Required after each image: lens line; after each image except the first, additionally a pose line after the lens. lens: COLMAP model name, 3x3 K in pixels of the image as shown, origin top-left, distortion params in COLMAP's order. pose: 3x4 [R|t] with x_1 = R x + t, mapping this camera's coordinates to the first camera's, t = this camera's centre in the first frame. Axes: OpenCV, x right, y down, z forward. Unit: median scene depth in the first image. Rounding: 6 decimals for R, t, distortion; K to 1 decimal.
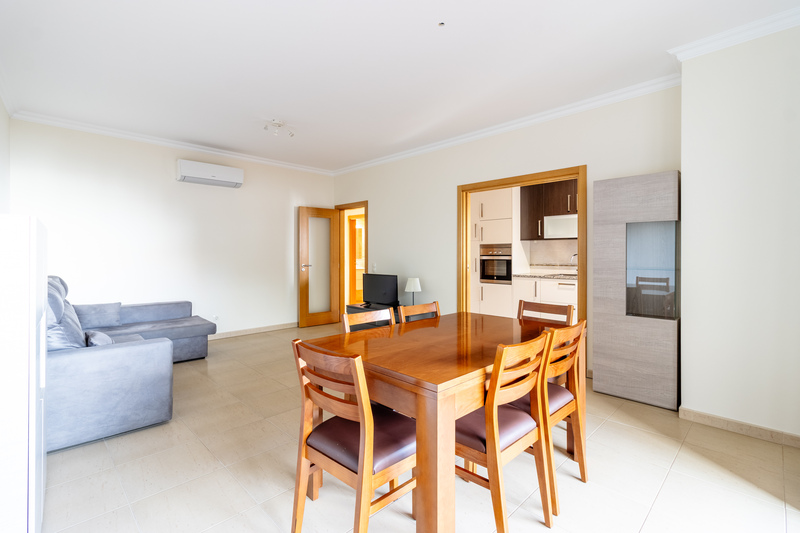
lens RADIAL K [[372.1, 0, 393.0], [0, 372.1, 260.8], [0, 0, 1]] dist [0.000262, 0.000308]
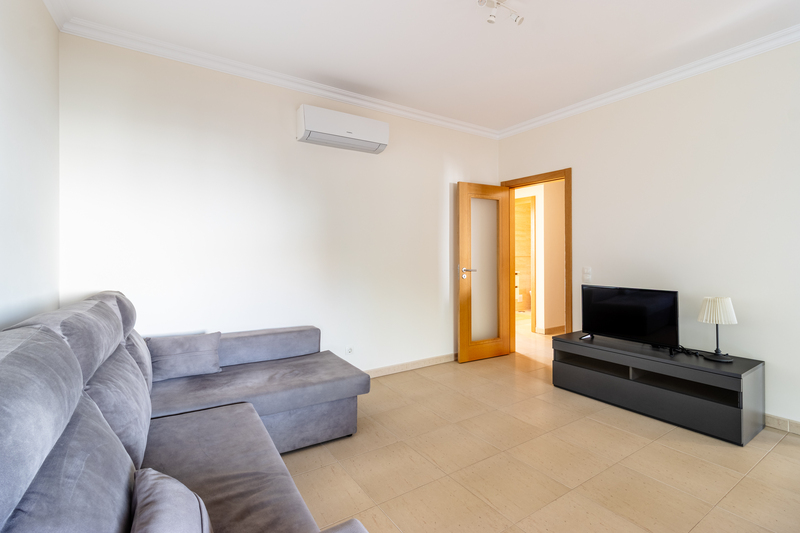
lens RADIAL K [[372.1, 0, 398.1], [0, 372.1, 259.8], [0, 0, 1]] dist [0.000262, 0.000308]
pose [[0.983512, 0.000093, -0.180842, -0.245702], [-0.000372, 0.999999, -0.001509, -0.005018], [0.180842, 0.001551, 0.983511, 0.332609]]
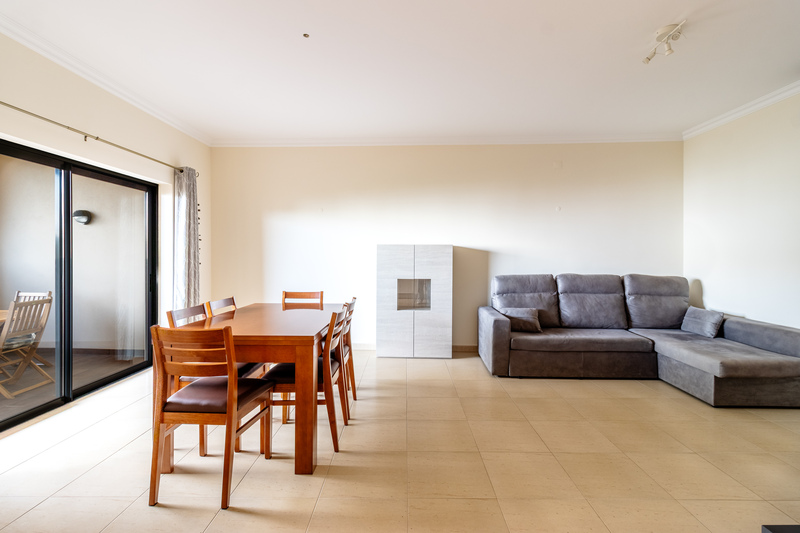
lens RADIAL K [[372.1, 0, 404.3], [0, 372.1, 259.3], [0, 0, 1]] dist [0.000262, 0.000308]
pose [[-0.694046, 0.005964, -0.719906, 0.283207], [-0.010776, 0.999768, 0.018670, -0.014804], [0.719850, 0.020716, -0.693820, 0.776938]]
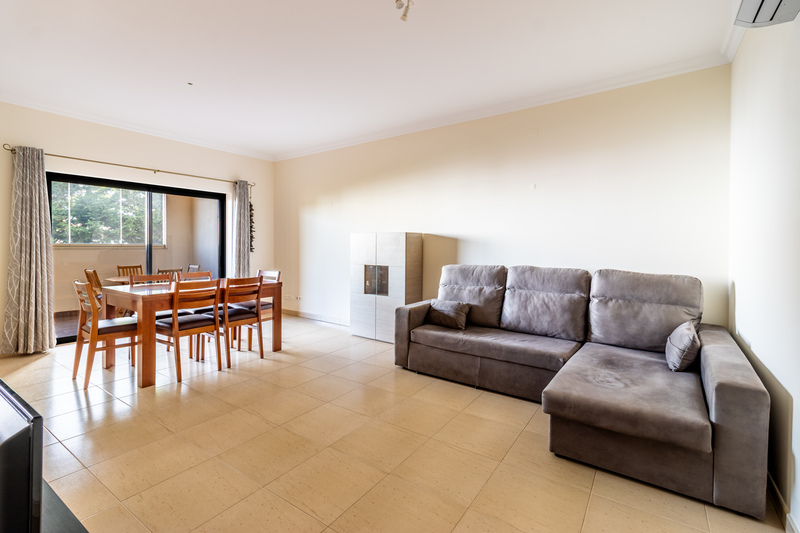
lens RADIAL K [[372.1, 0, 396.1], [0, 372.1, 247.3], [0, 0, 1]] dist [0.000262, 0.000308]
pose [[-0.979373, -0.005649, -0.201983, -0.146777], [-0.010155, 0.999722, 0.021282, -0.016730], [0.201807, 0.022894, -0.979158, 1.051240]]
